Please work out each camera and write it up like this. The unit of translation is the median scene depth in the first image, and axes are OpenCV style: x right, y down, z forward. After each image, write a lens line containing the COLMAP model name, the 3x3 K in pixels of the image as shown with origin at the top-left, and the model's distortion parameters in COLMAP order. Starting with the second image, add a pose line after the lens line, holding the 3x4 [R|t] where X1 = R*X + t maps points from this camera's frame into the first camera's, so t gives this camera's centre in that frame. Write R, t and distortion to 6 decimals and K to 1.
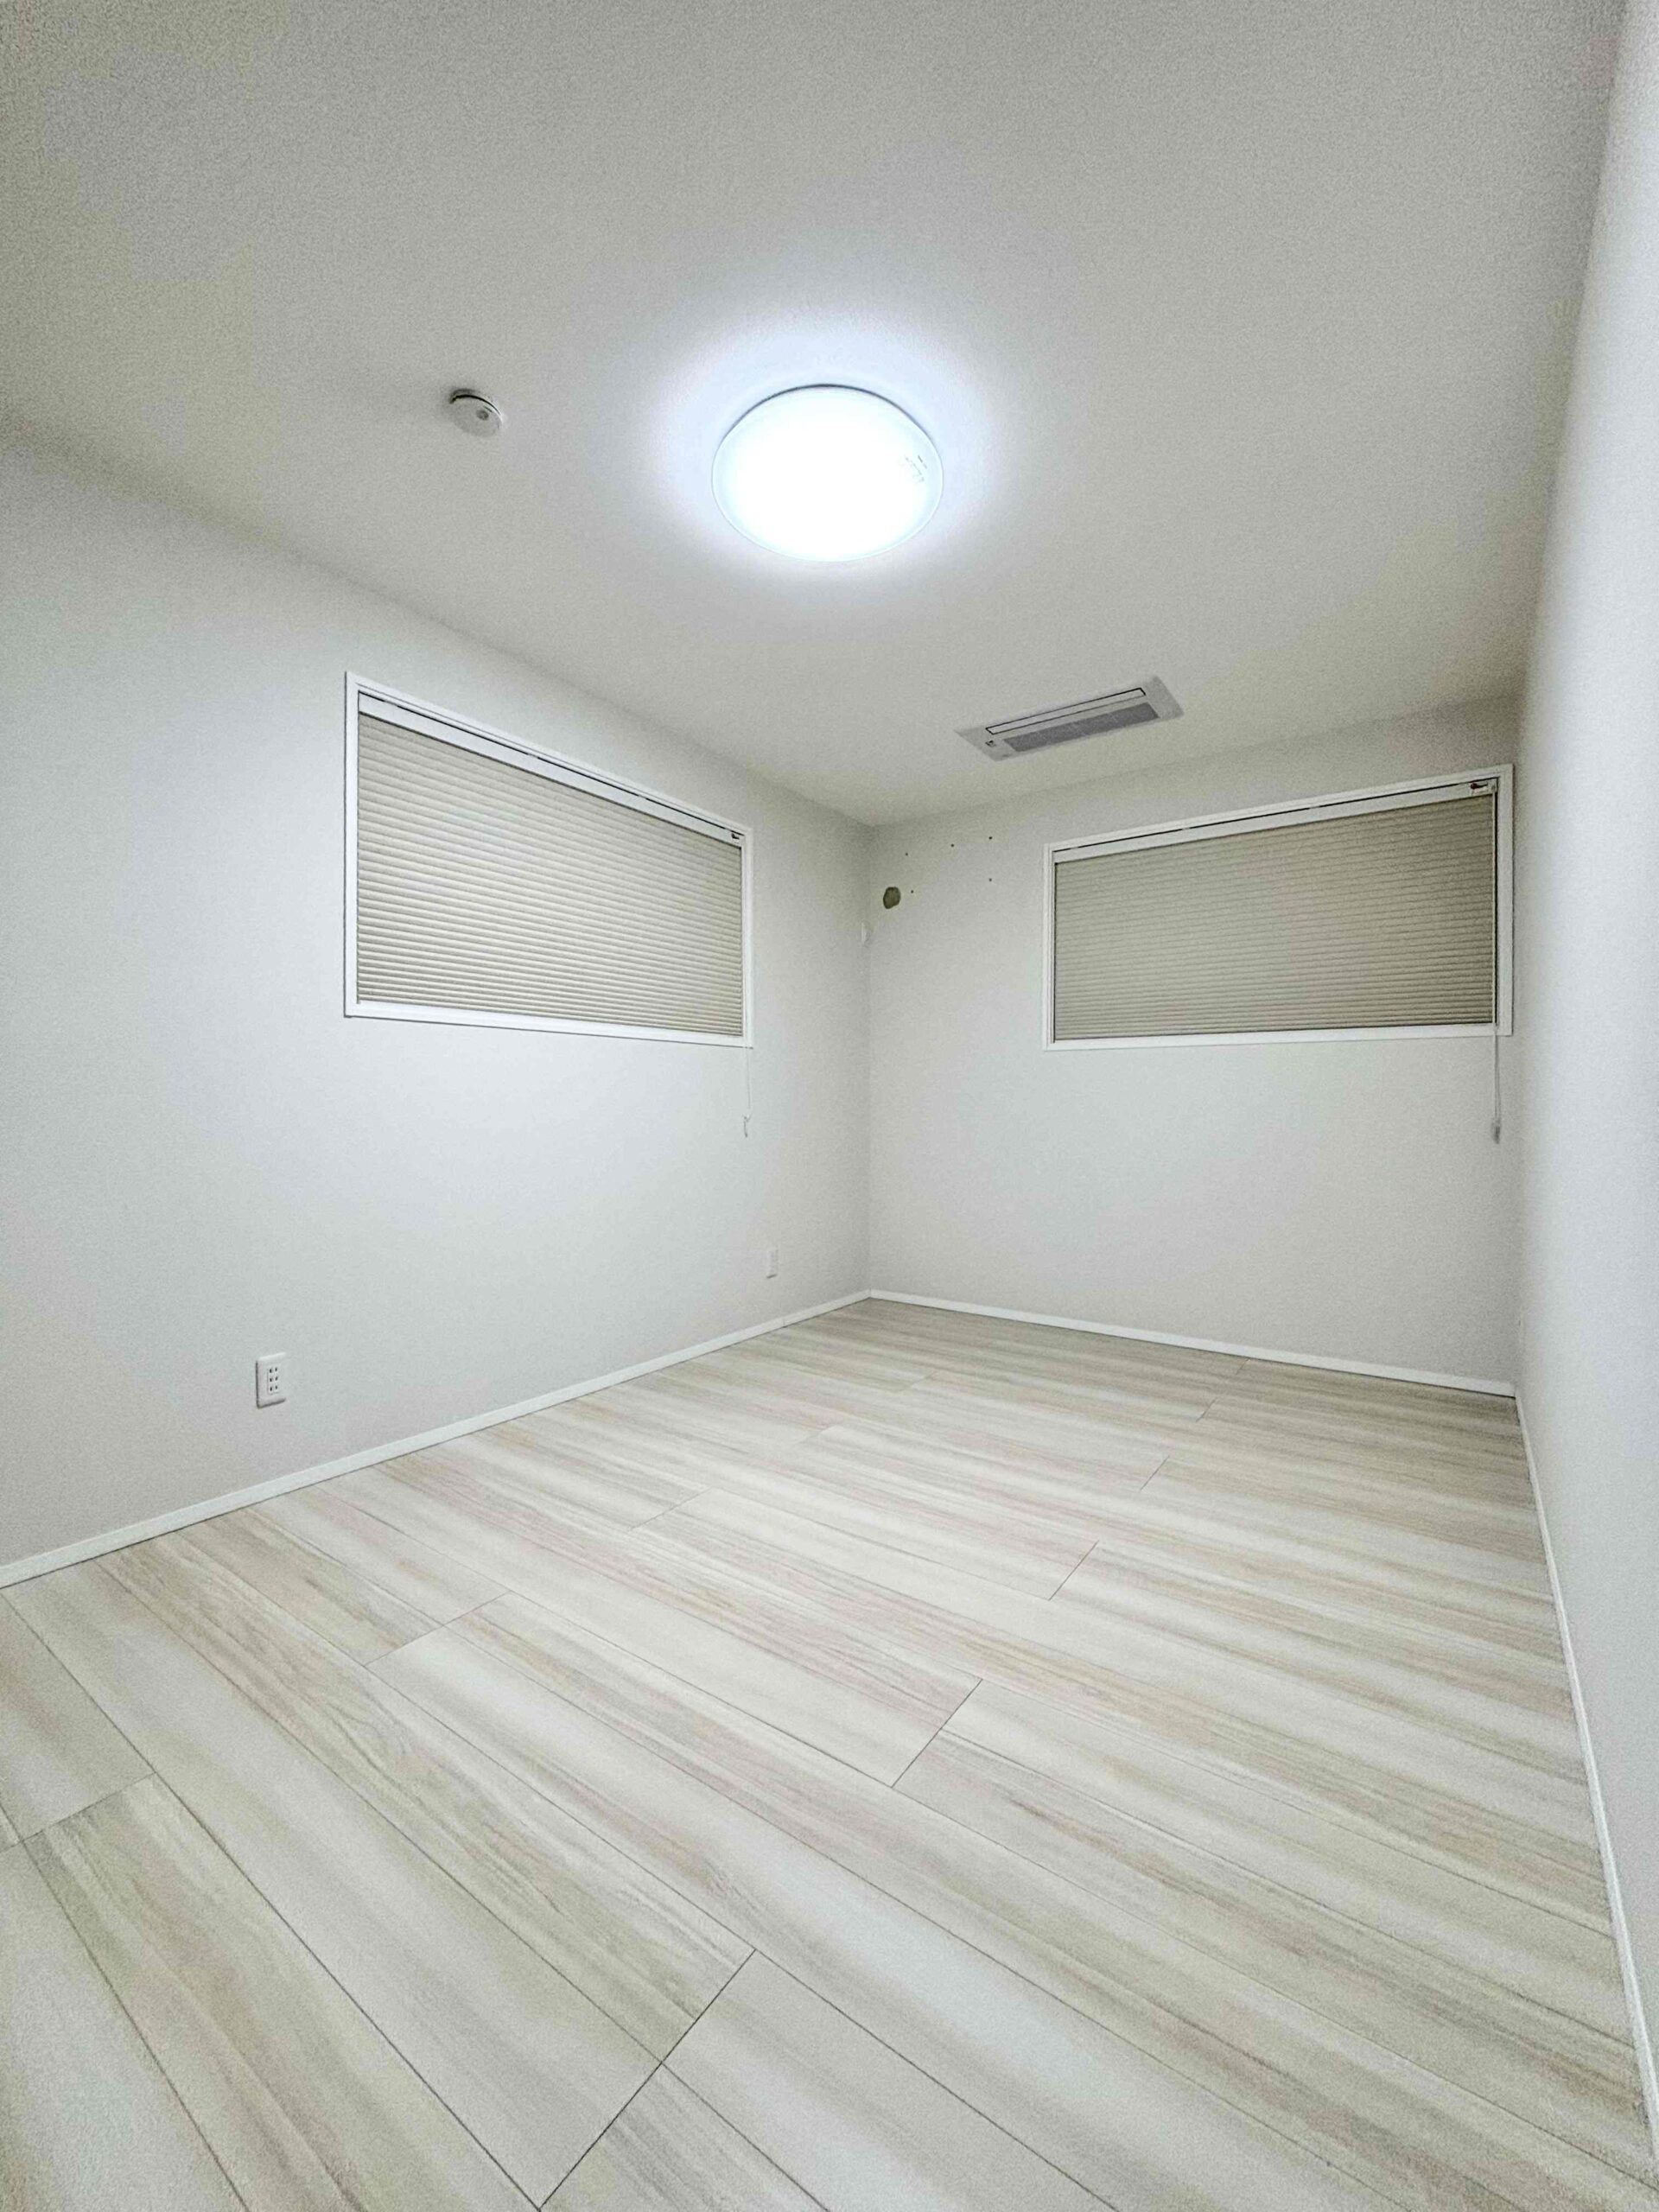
lens RADIAL K [[892.7, 0, 839.7], [0, 892.7, 1112.2], [0, 0, 1]] dist [-0.007316, -0.000256]
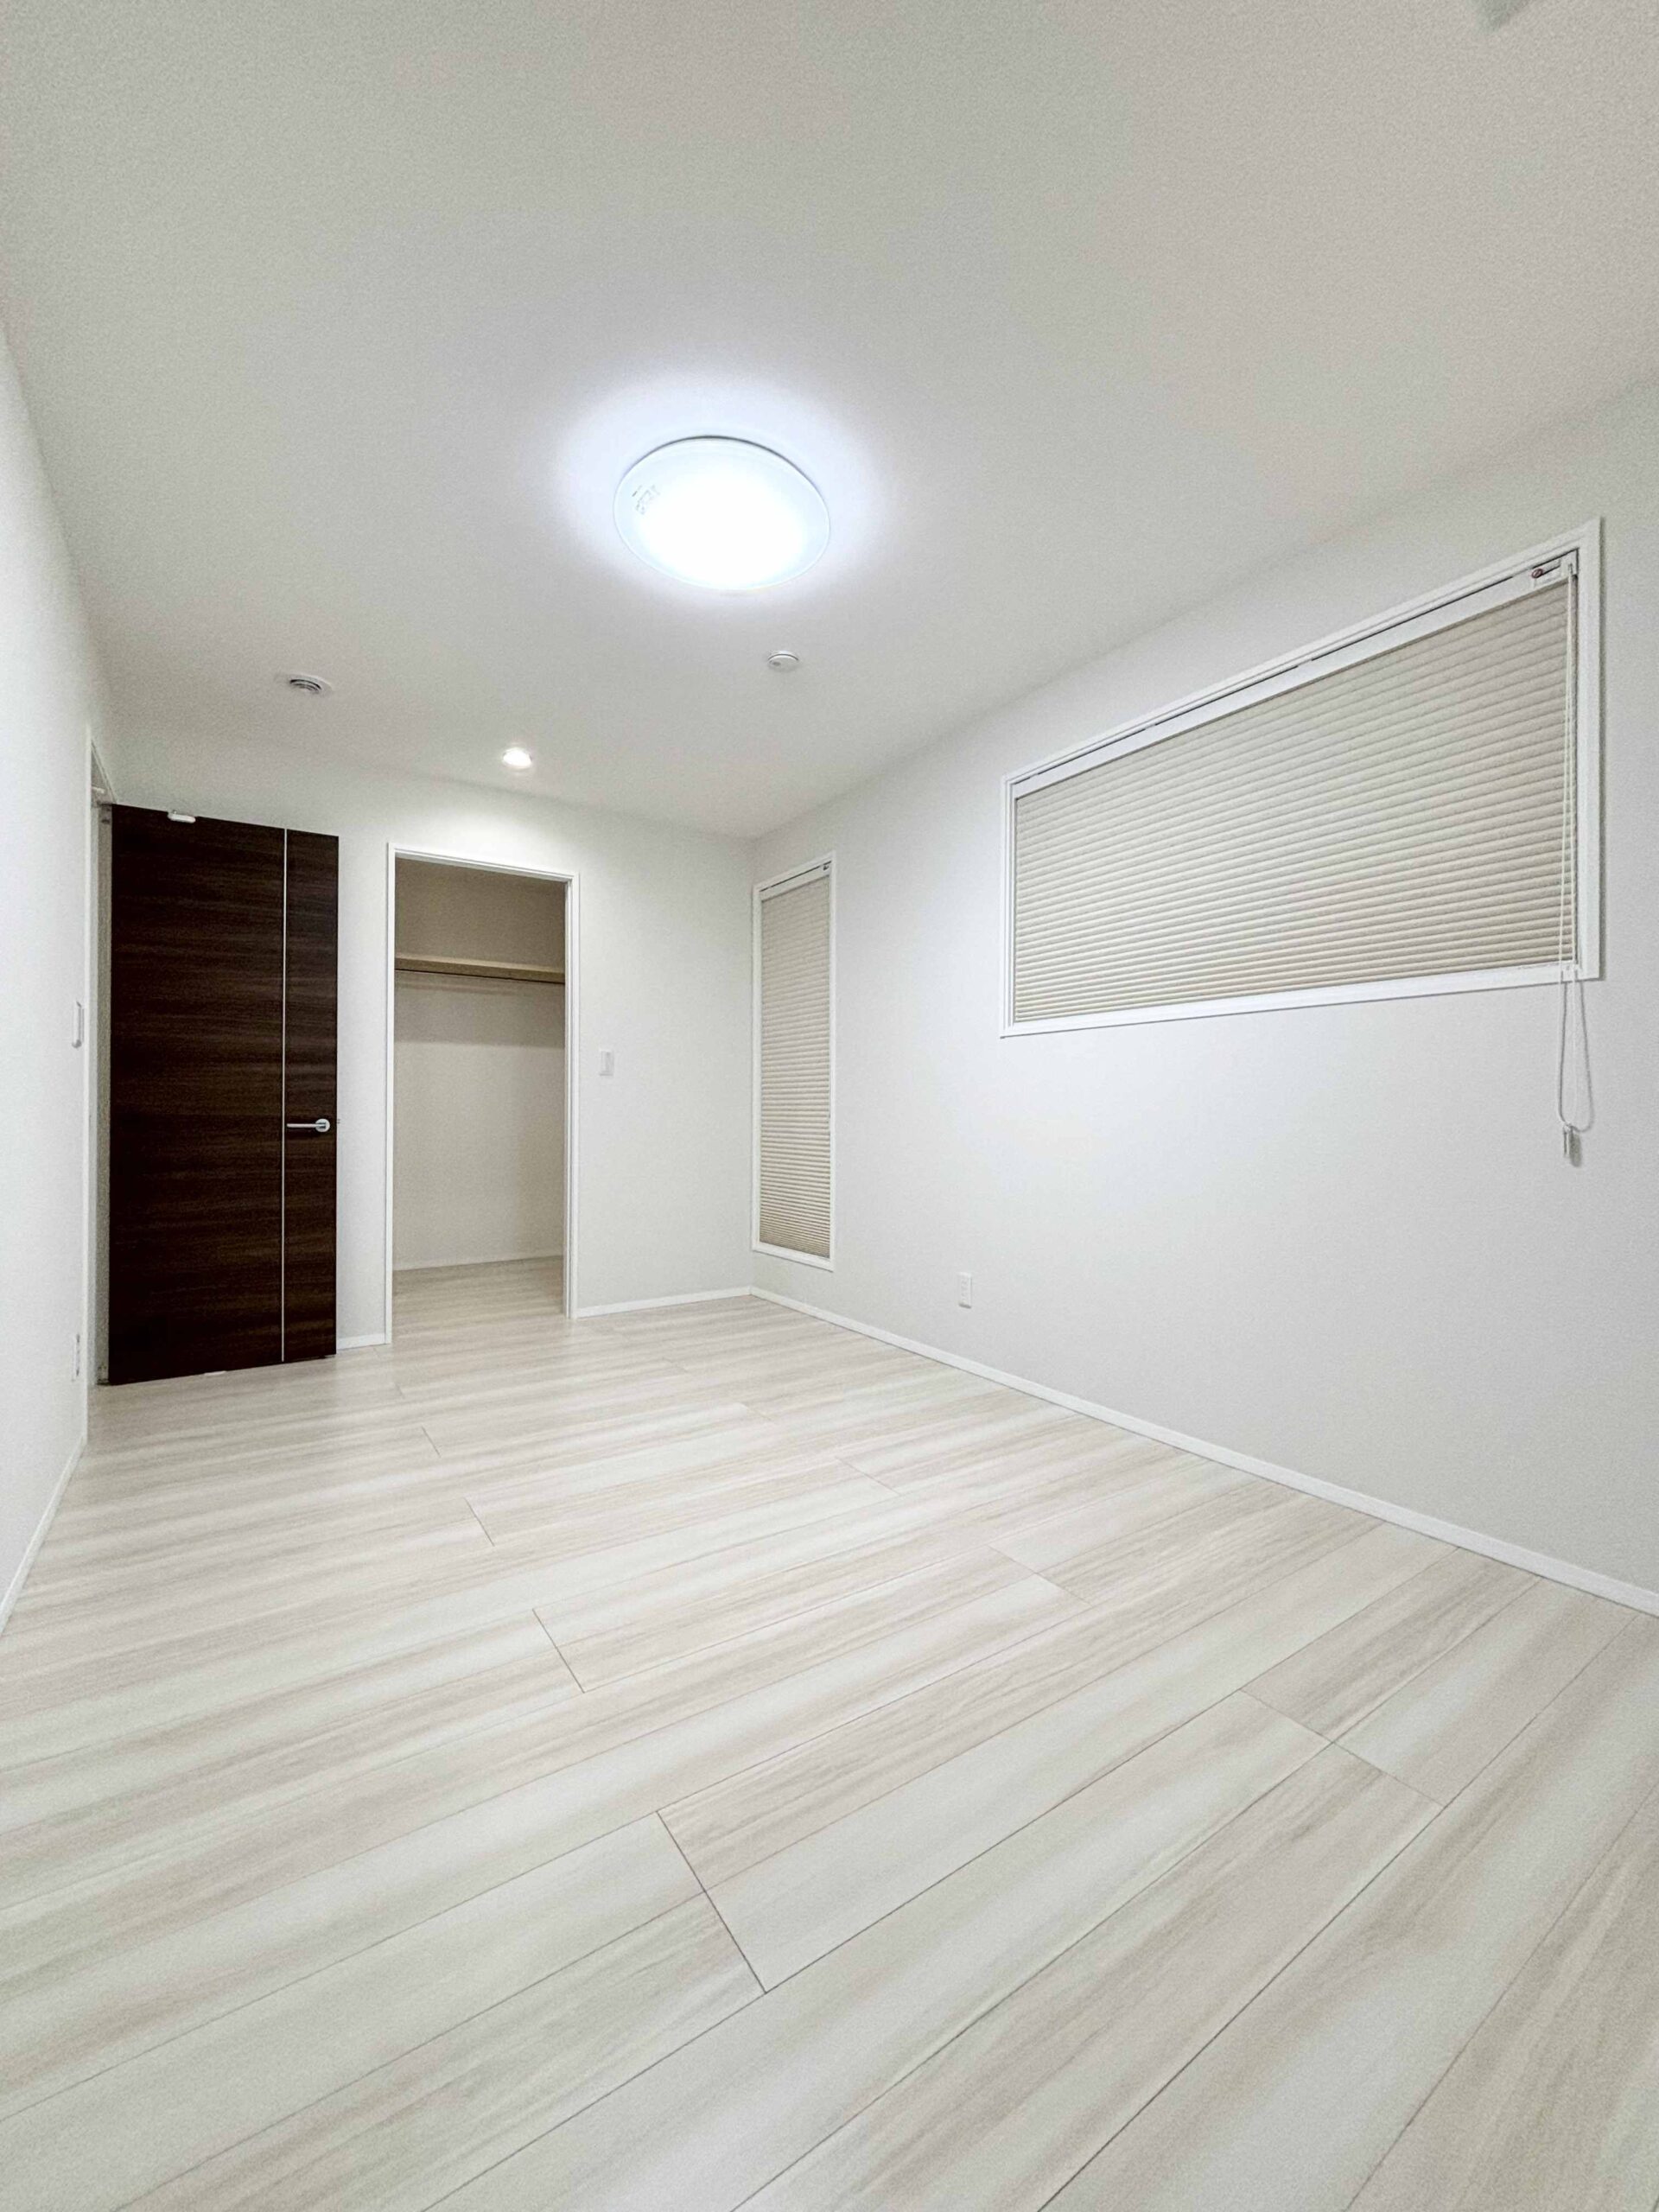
lens RADIAL K [[892.7, 0, 832.1], [0, 892.7, 1109.7], [0, 0, 1]] dist [-0.007316, -0.000256]
pose [[-0.358617, -0.006343, -0.933463, 0.807375], [-0.019214, 0.999815, 0.000588, 0.006946], [0.933287, 0.018146, -0.358673, 1.308032]]
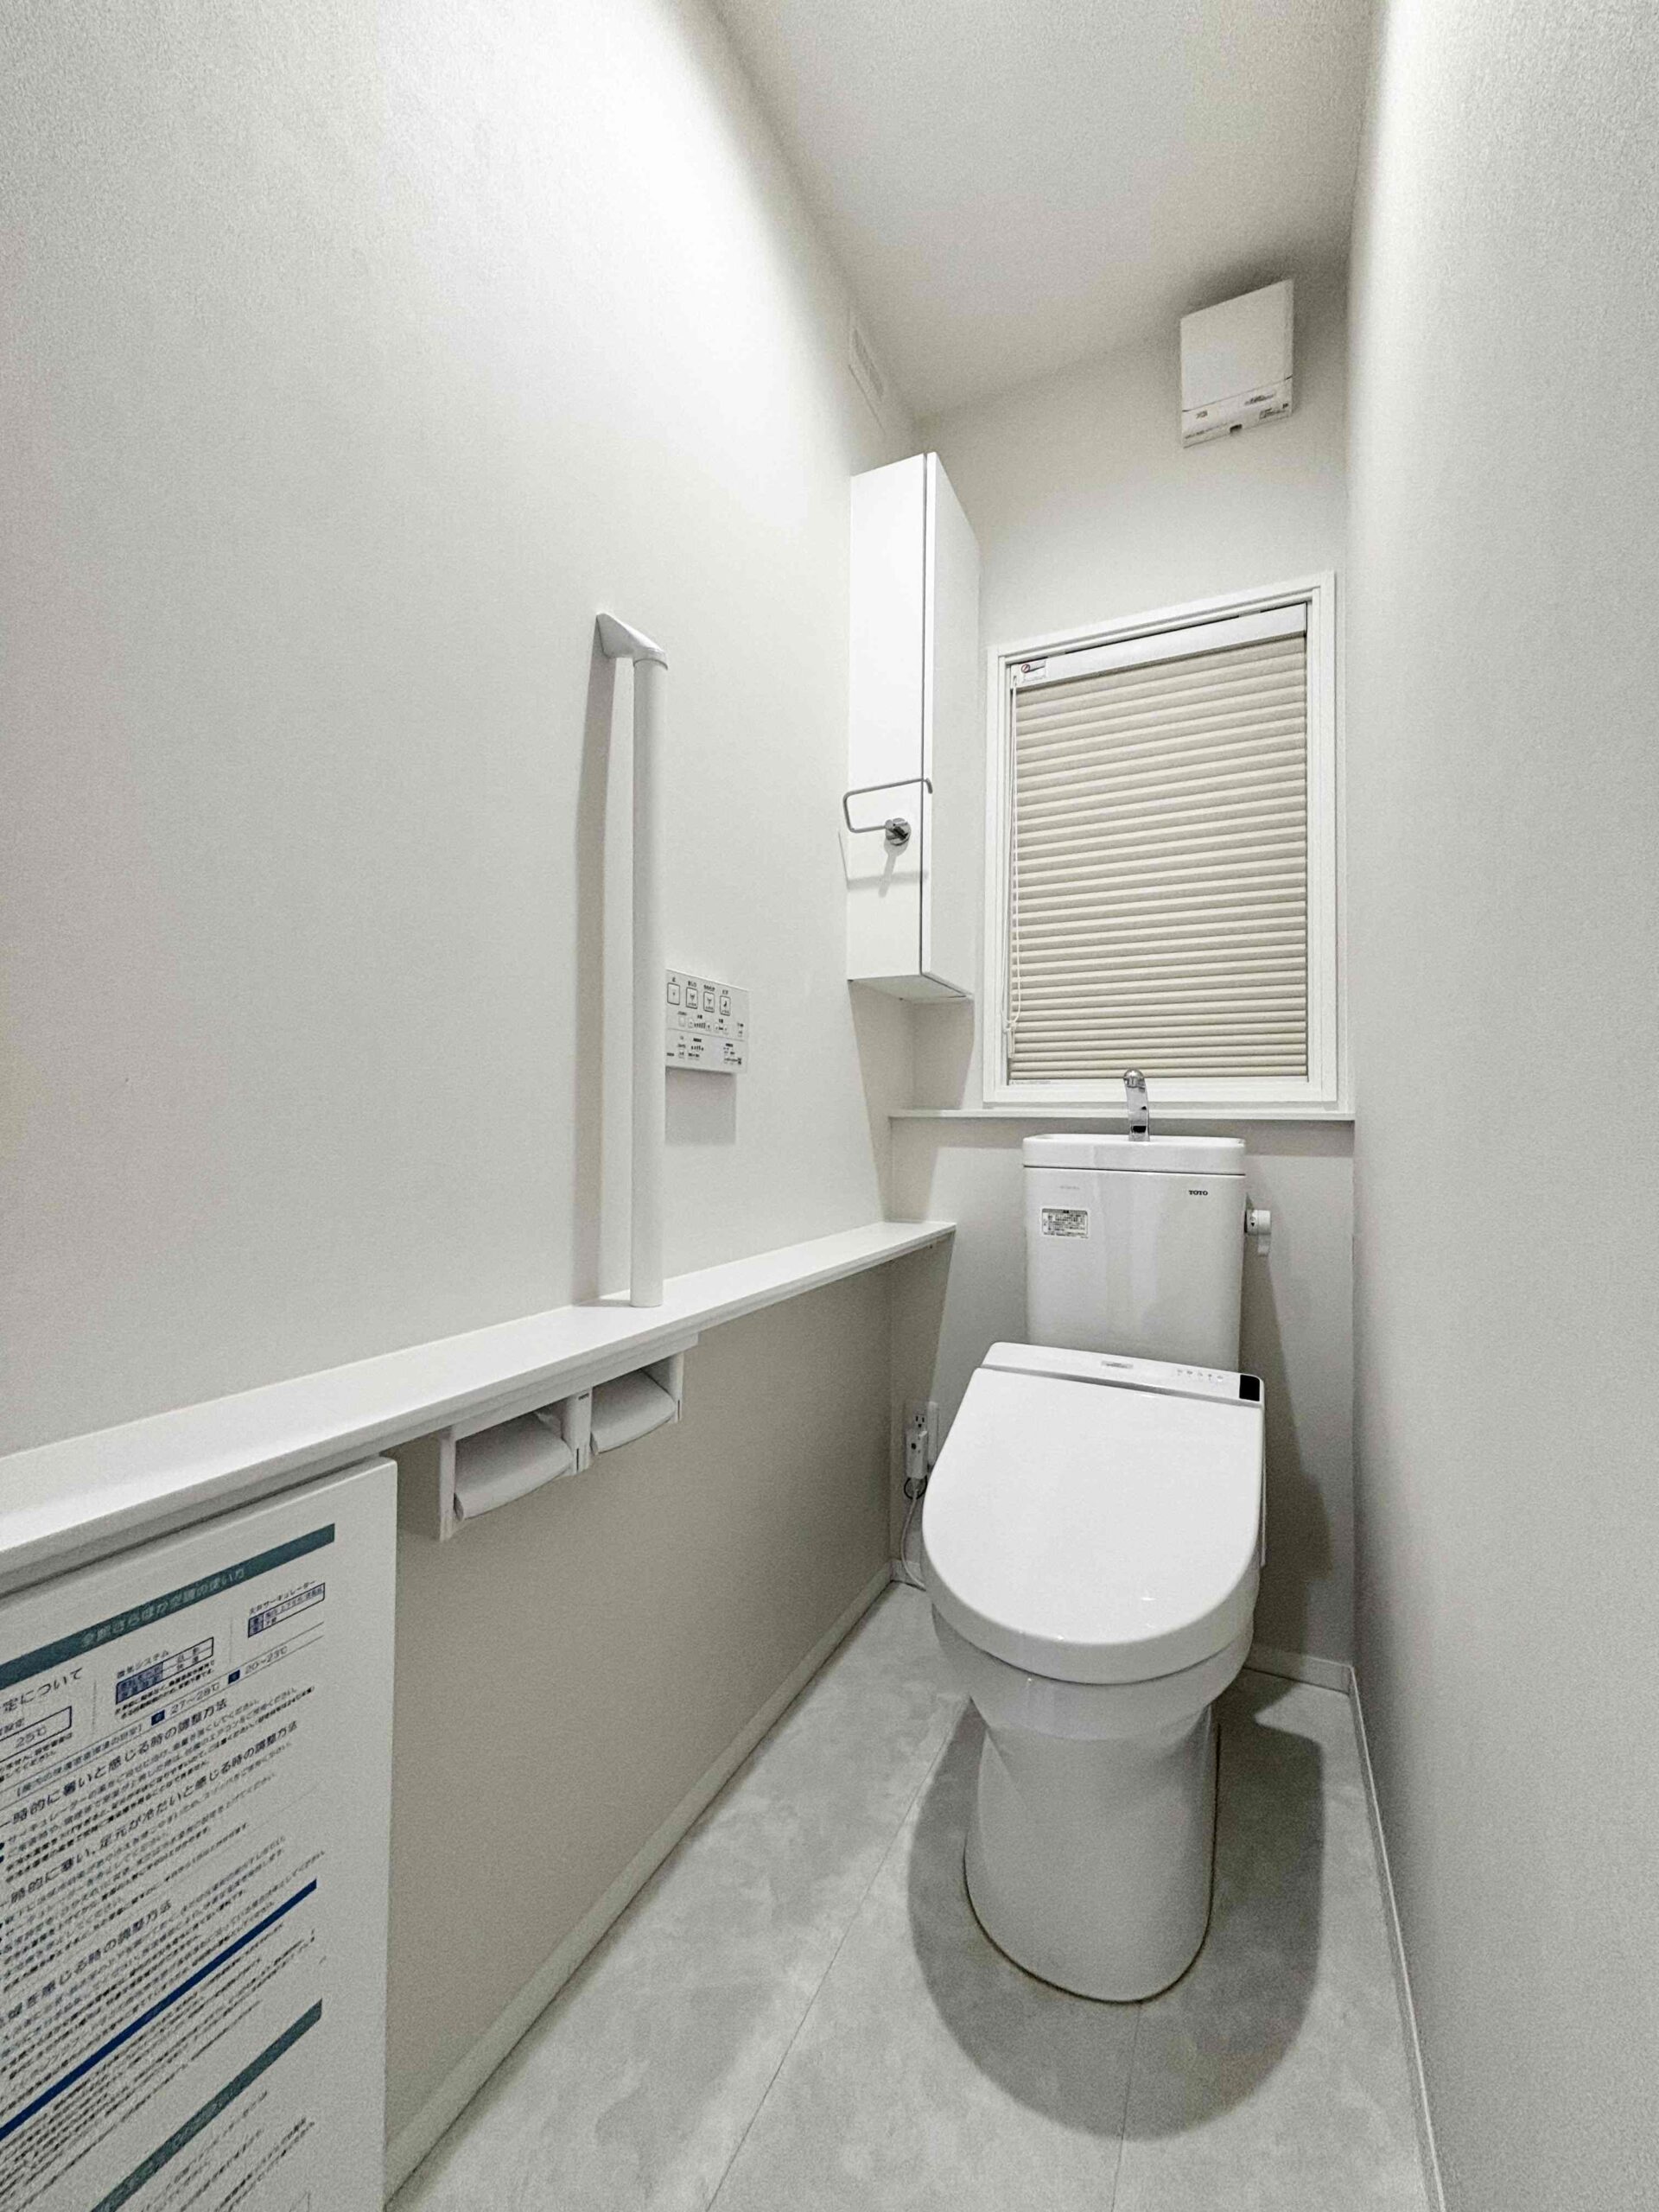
lens RADIAL K [[892.7, 0, 825.8], [0, 892.7, 1111.6], [0, 0, 1]] dist [-0.007316, -0.000256]
pose [[0.165336, -0.007832, -0.986206, 0.229707], [-0.016828, 0.999800, -0.010761, -0.063601], [0.986094, 0.018375, 0.165171, 0.765842]]
